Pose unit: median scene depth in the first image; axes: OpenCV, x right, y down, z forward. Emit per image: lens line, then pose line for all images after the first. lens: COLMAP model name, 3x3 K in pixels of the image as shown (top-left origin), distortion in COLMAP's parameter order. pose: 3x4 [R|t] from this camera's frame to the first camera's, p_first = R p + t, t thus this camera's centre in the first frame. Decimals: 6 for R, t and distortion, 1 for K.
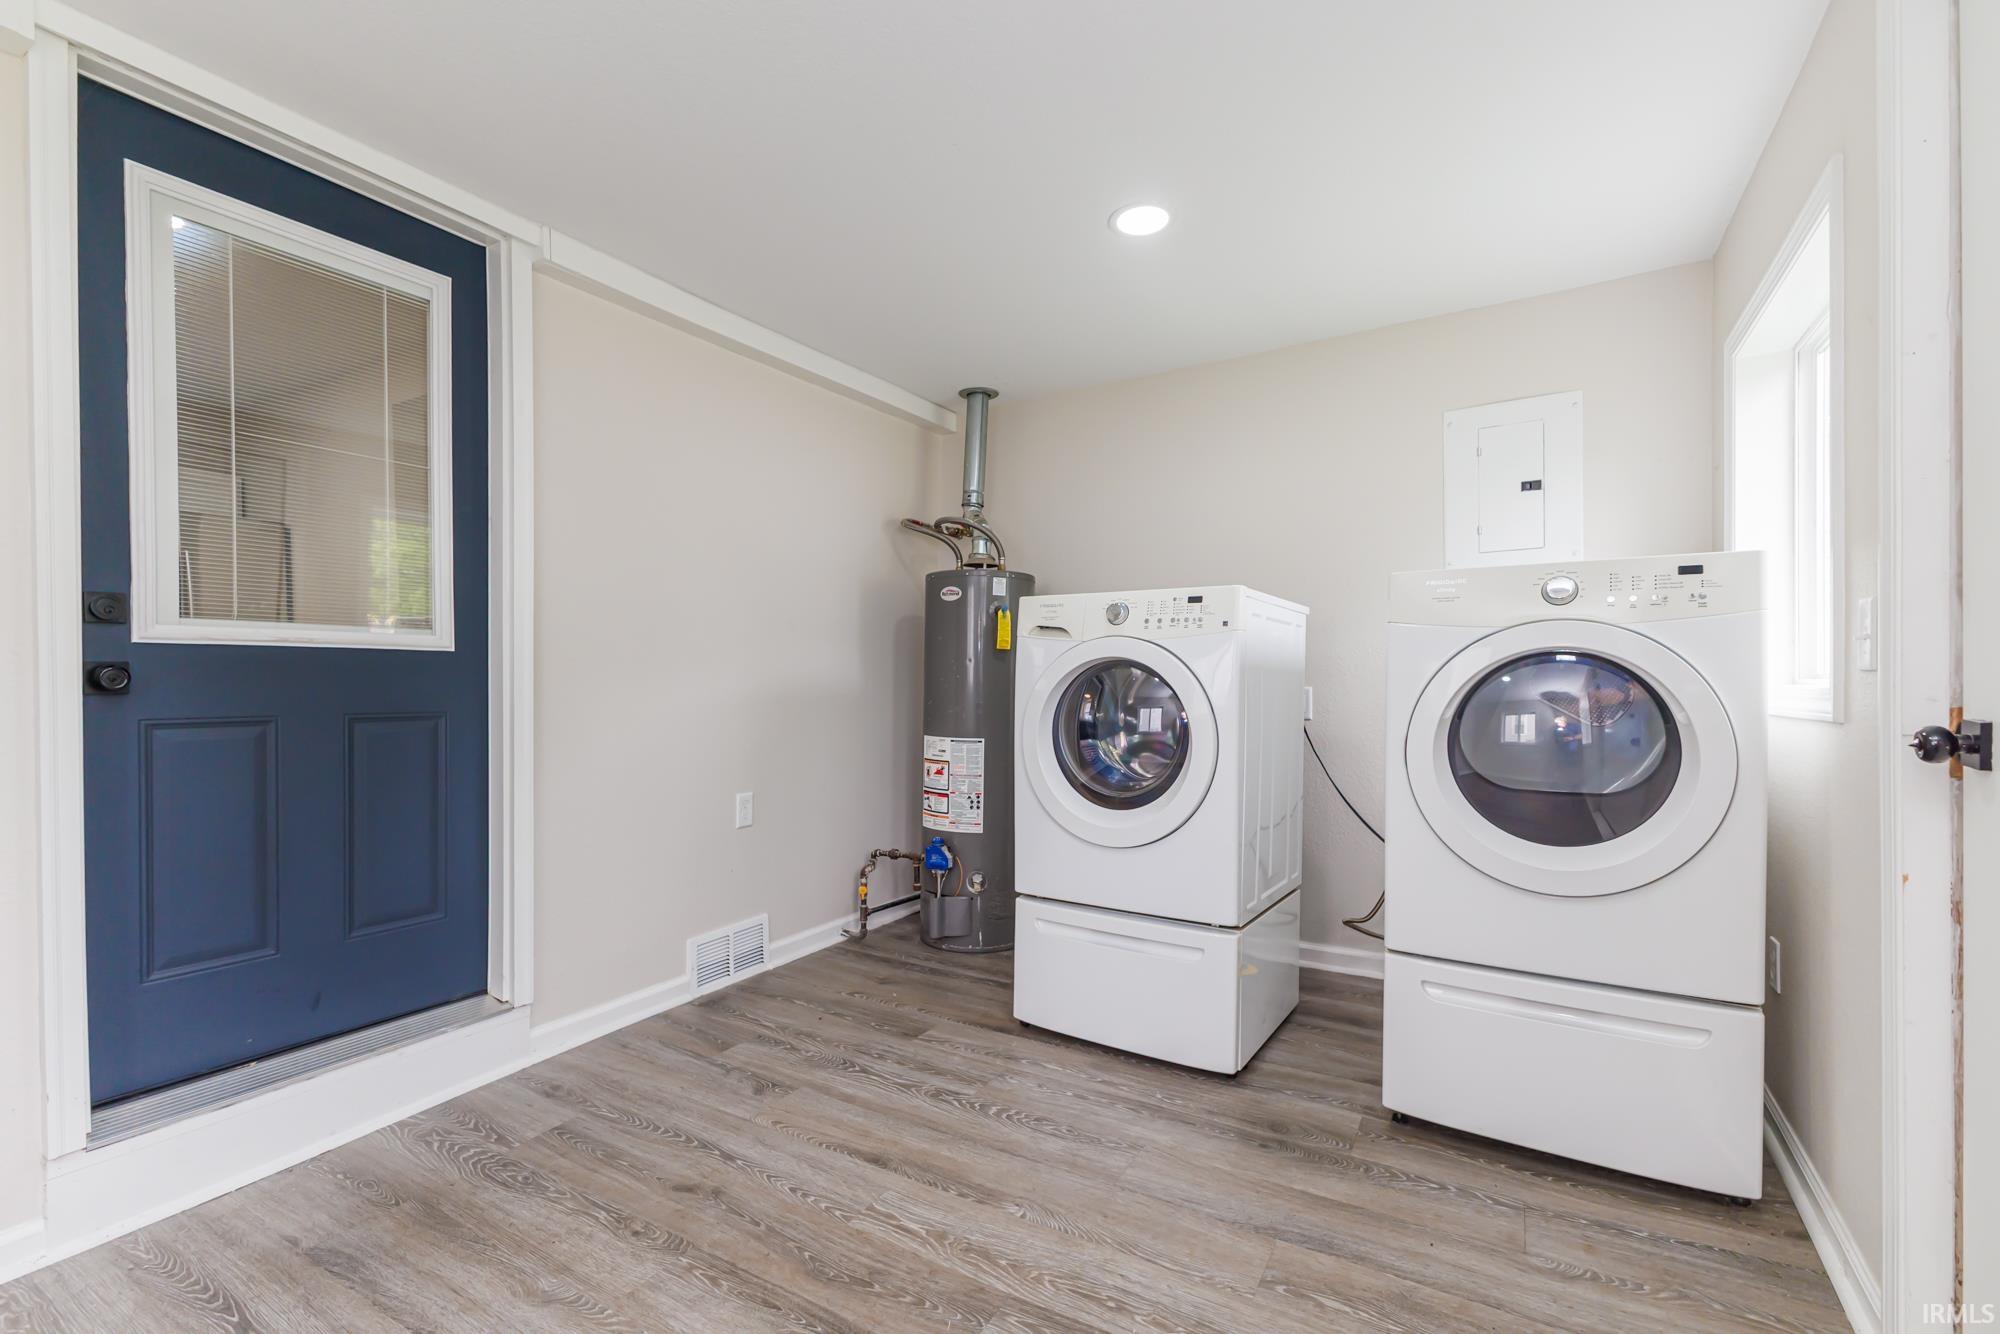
lens RADIAL K [[878.1, 0, 965.0], [0, 878.1, 671.6], [0, 0, 1]] dist [0.010050, -0.000230]
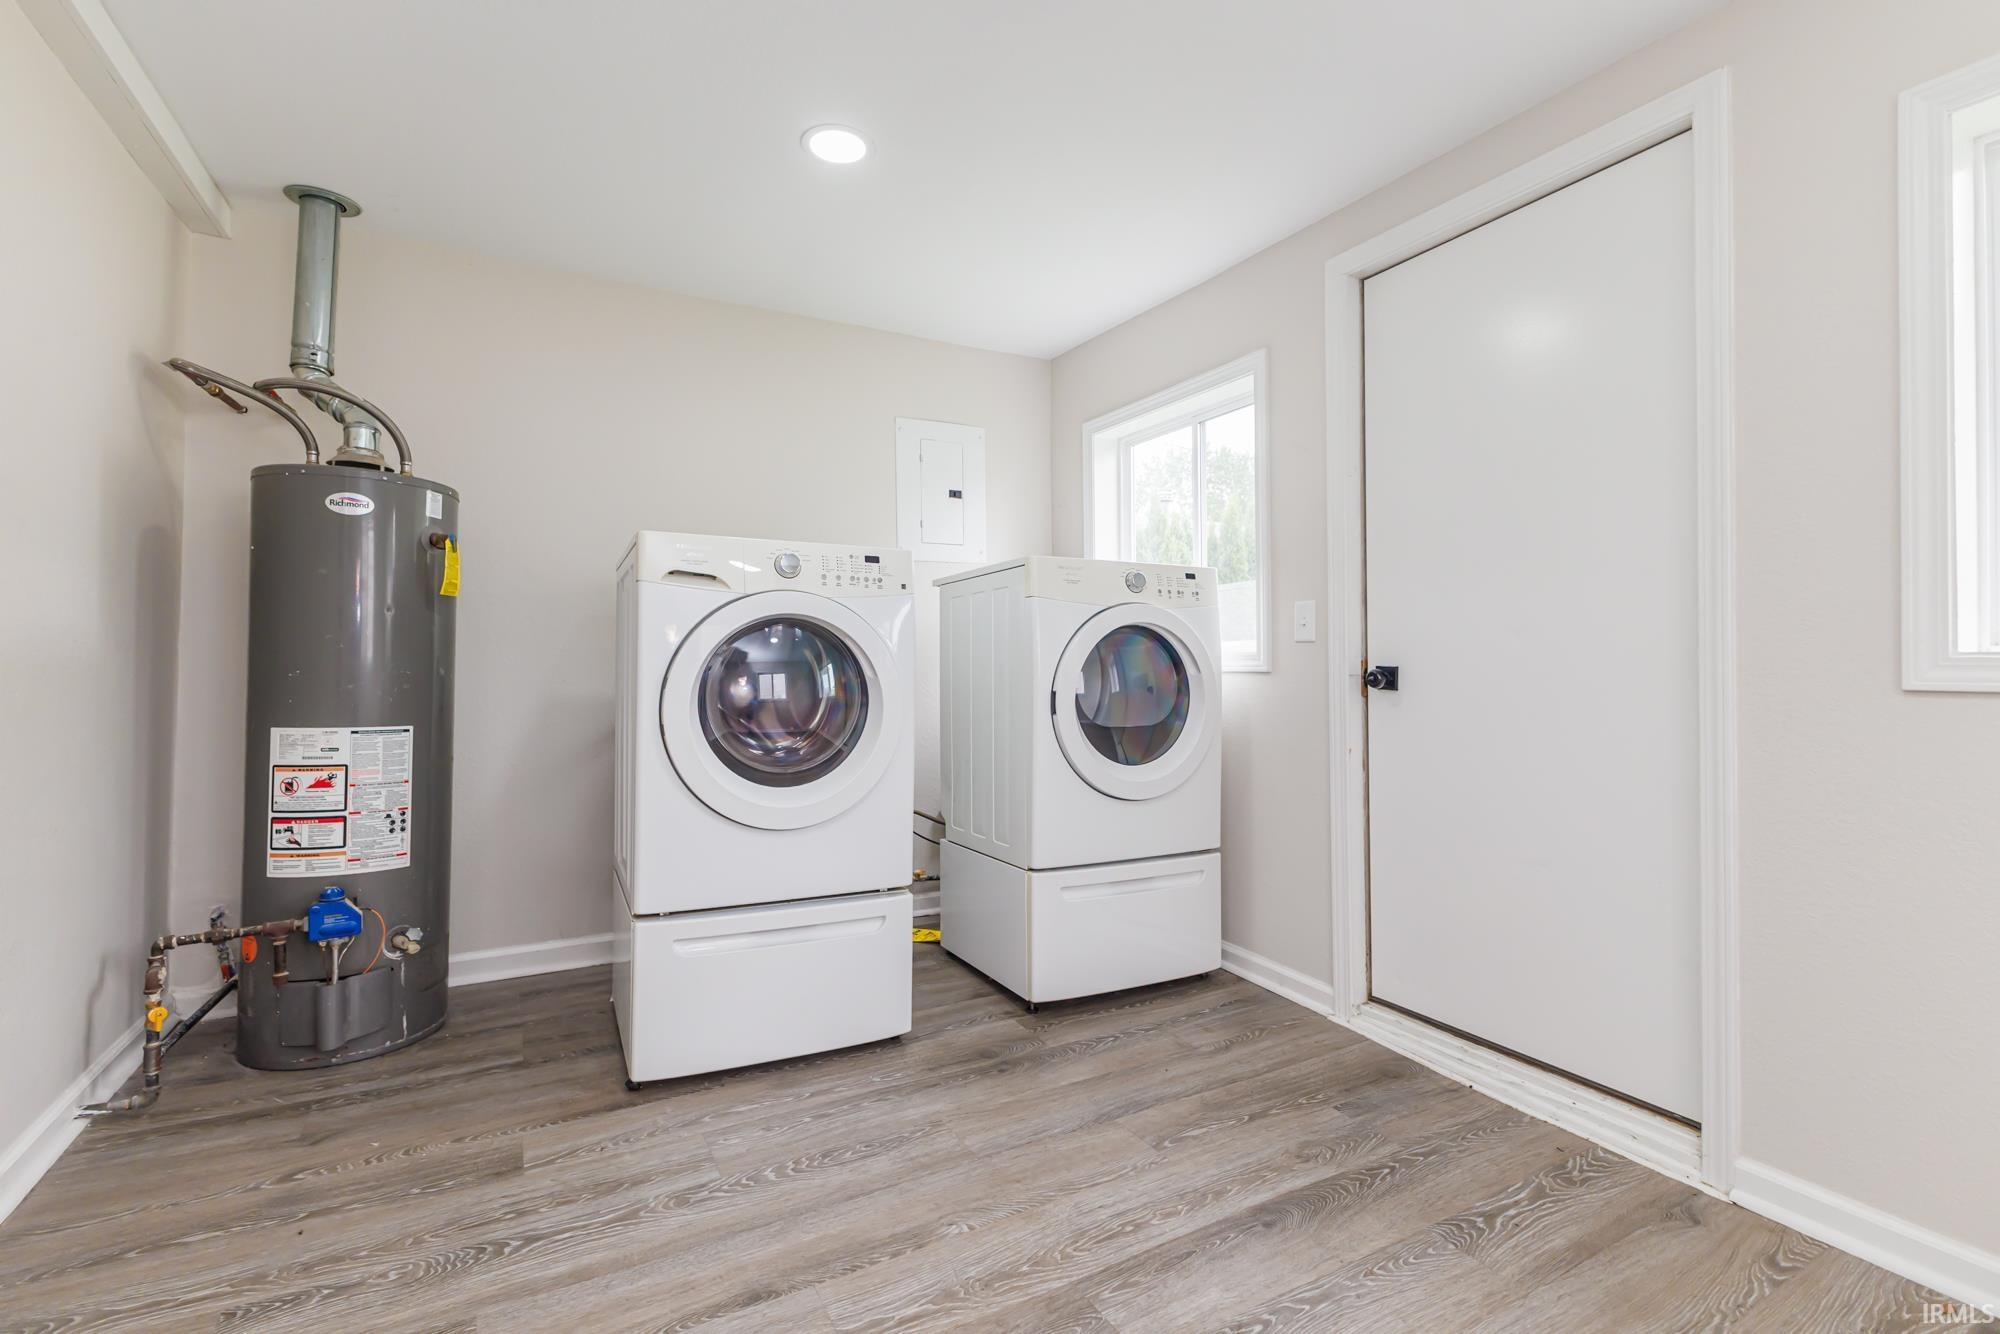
lens RADIAL K [[919.5, 0, 1001.5], [0, 919.5, 634.7], [0, 0, 1]] dist [0.009483, -0.000023]
pose [[0.482432, 0.030365, 0.875407, -0.496459], [-0.015354, 0.999539, -0.026209, 0.023294], [-0.875799, -0.000797, 0.482675, 0.336473]]
